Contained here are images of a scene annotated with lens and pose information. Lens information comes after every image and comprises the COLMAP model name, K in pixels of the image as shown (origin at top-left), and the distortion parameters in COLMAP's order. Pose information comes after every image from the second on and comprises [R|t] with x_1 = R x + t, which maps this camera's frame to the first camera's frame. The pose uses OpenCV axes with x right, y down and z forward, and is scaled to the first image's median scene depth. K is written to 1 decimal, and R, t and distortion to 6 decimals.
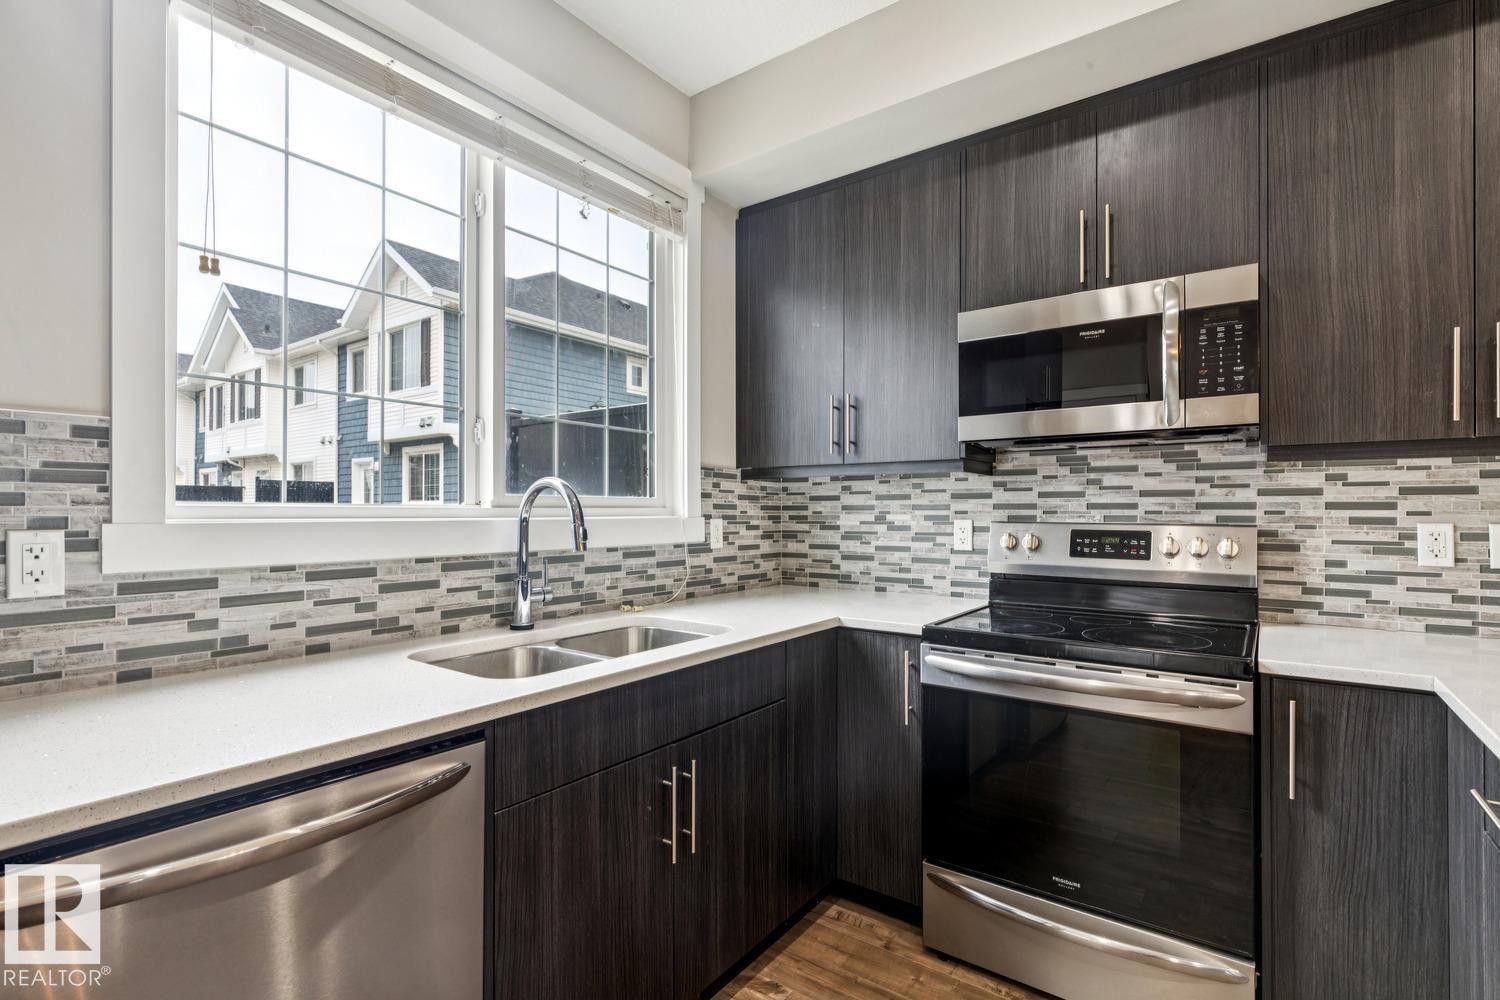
lens RADIAL K [[692.4, 0, 763.7], [0, 692.4, 507.9], [0, 0, 1]] dist [-0.002207, 0.001288]
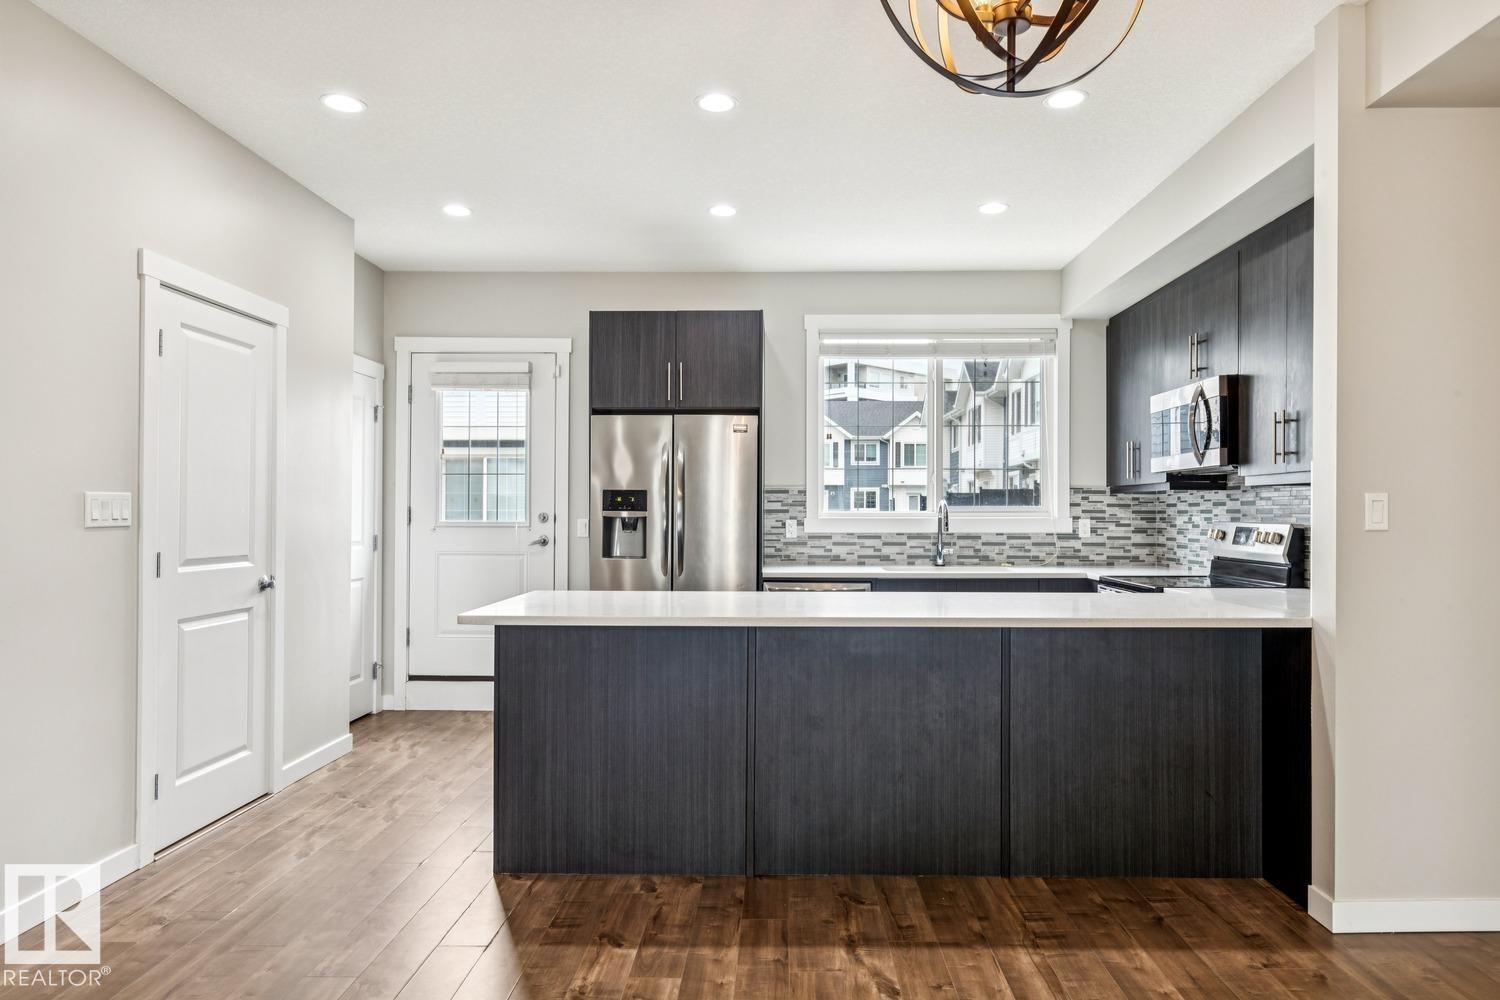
lens RADIAL K [[956.9, 0, 761.5], [0, 956.9, 513.3], [0, 0, 1]] dist [0.007020, 0.003295]
pose [[0.564586, -0.000645, -0.825374, 1.576324], [0.004207, 0.999989, 0.002096, -0.006389], [0.825364, -0.004656, 0.564582, -1.032271]]
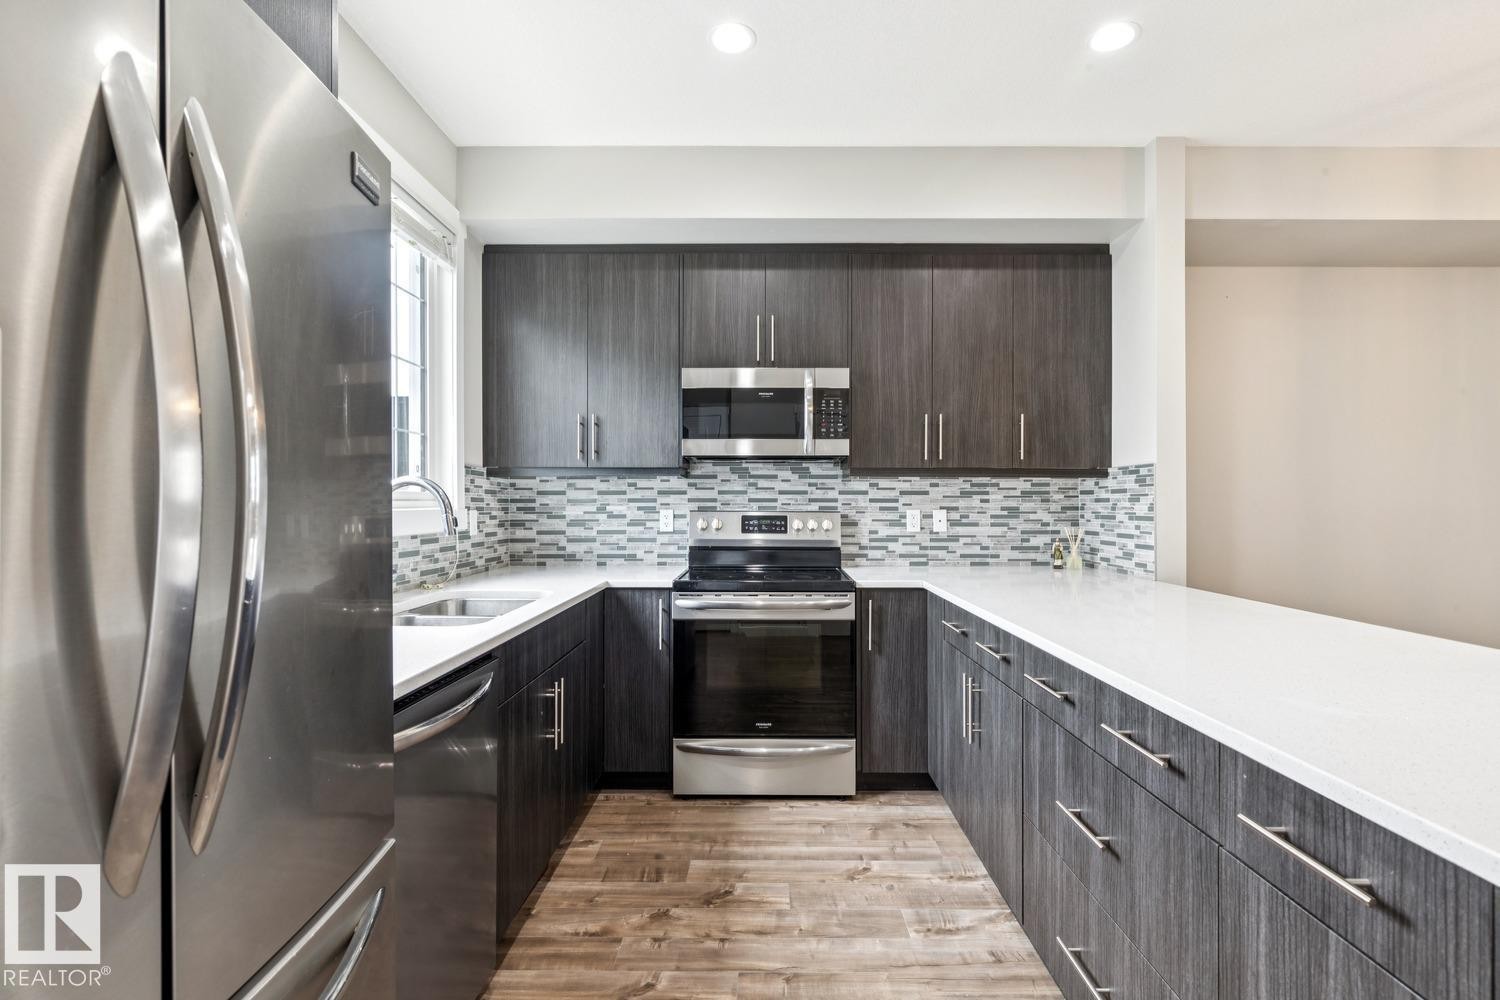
lens RADIAL K [[699.1, 0, 759.9], [0, 699.1, 504.0], [0, 0, 1]] dist [0.001131, -0.001252]
pose [[0.816162, -0.001985, 0.577819, -0.414140], [-0.002770, 0.999969, 0.007347, -0.005475], [-0.577816, -0.007597, 0.816132, -0.284096]]
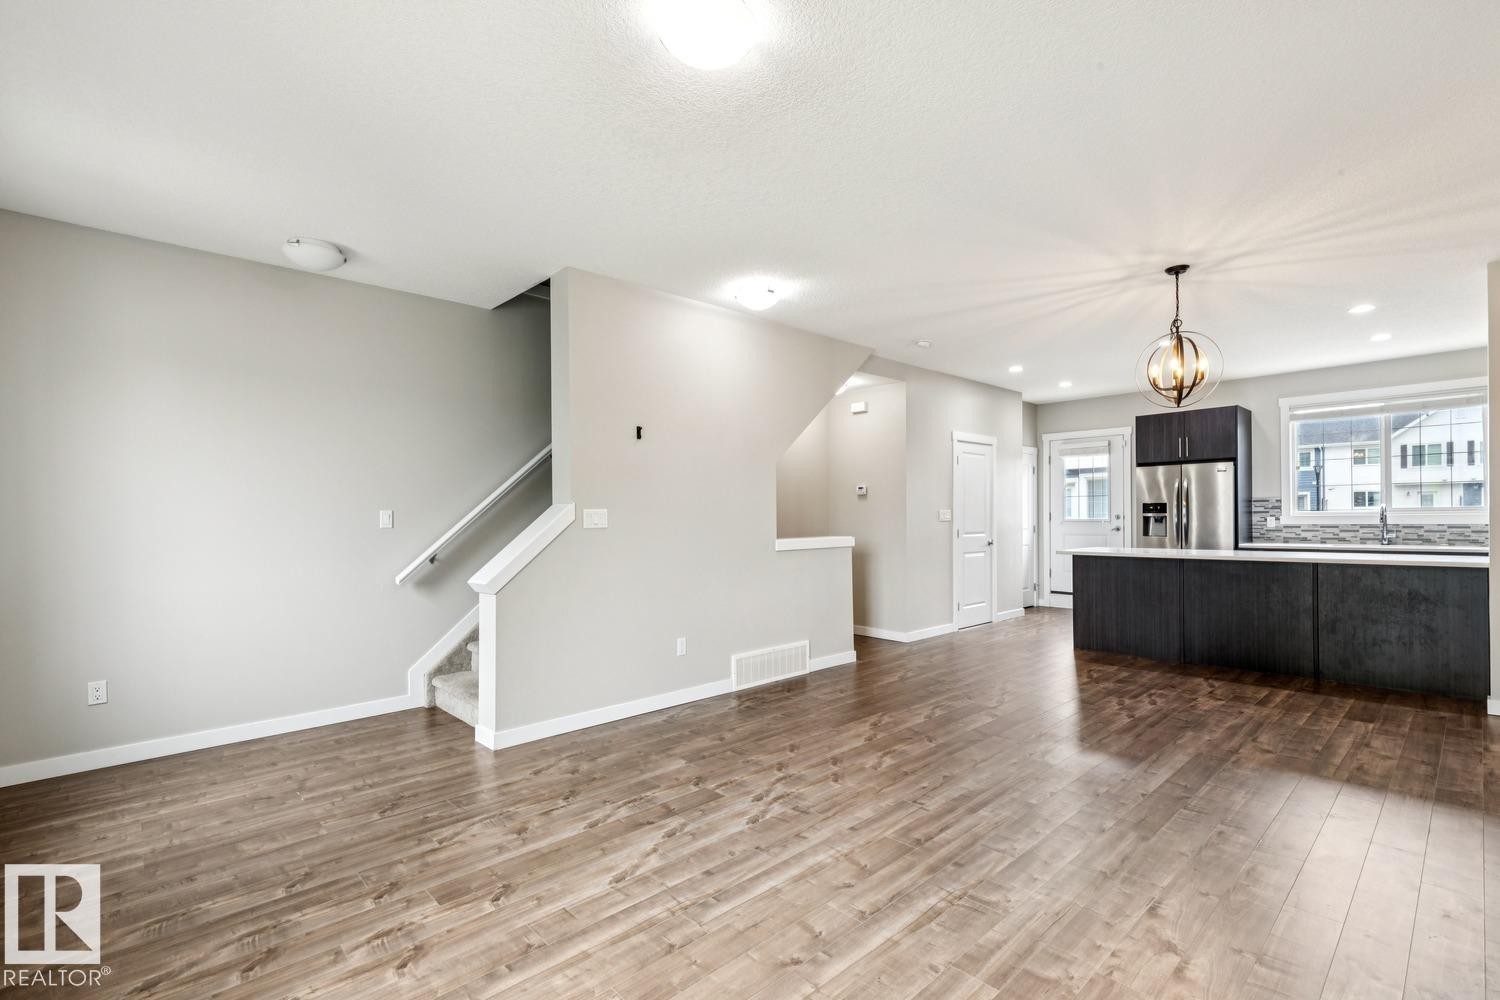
lens RADIAL K [[672.4, 0, 742.9], [0, 672.4, 514.2], [0, 0, 1]] dist [0.006743, -0.001038]
pose [[-0.211215, -0.004300, -0.977430, 3.182223], [0.016357, 0.999835, -0.007933, -0.011350], [0.977303, -0.017664, -0.211110, -1.287436]]
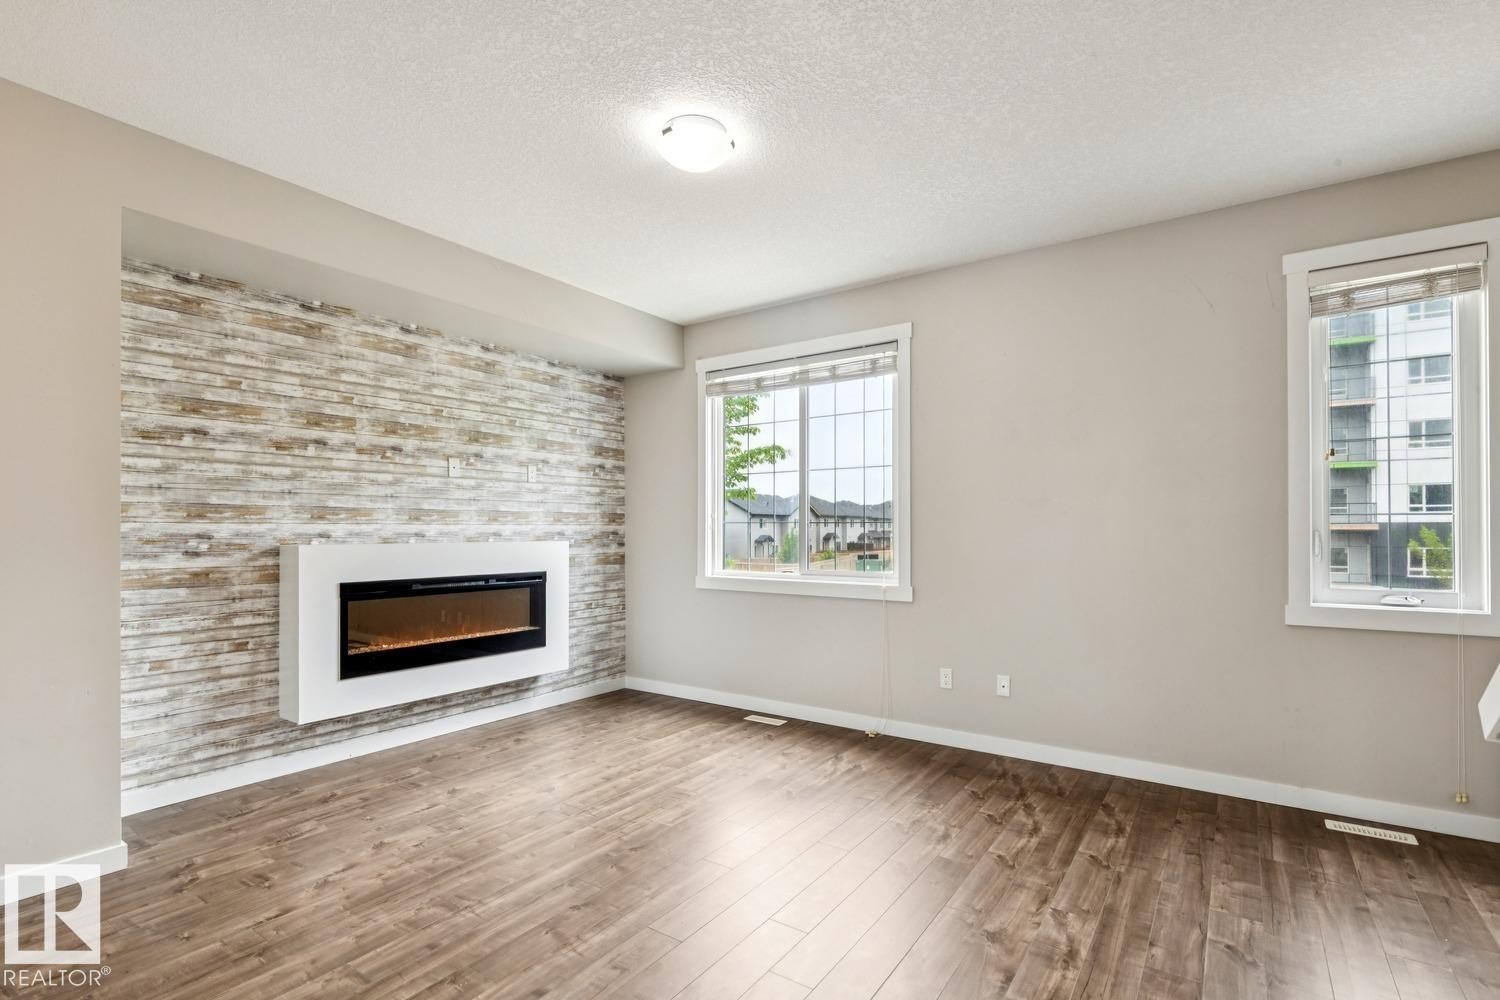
lens RADIAL K [[692.4, 0, 749.2], [0, 692.4, 526.4], [0, 0, 1]] dist [-0.002207, 0.001288]
pose [[-0.010209, 0.001566, 0.999947, 1.123727], [-0.006622, 0.999977, -0.001634, -0.015438], [-0.999926, -0.006639, -0.010199, -1.597734]]
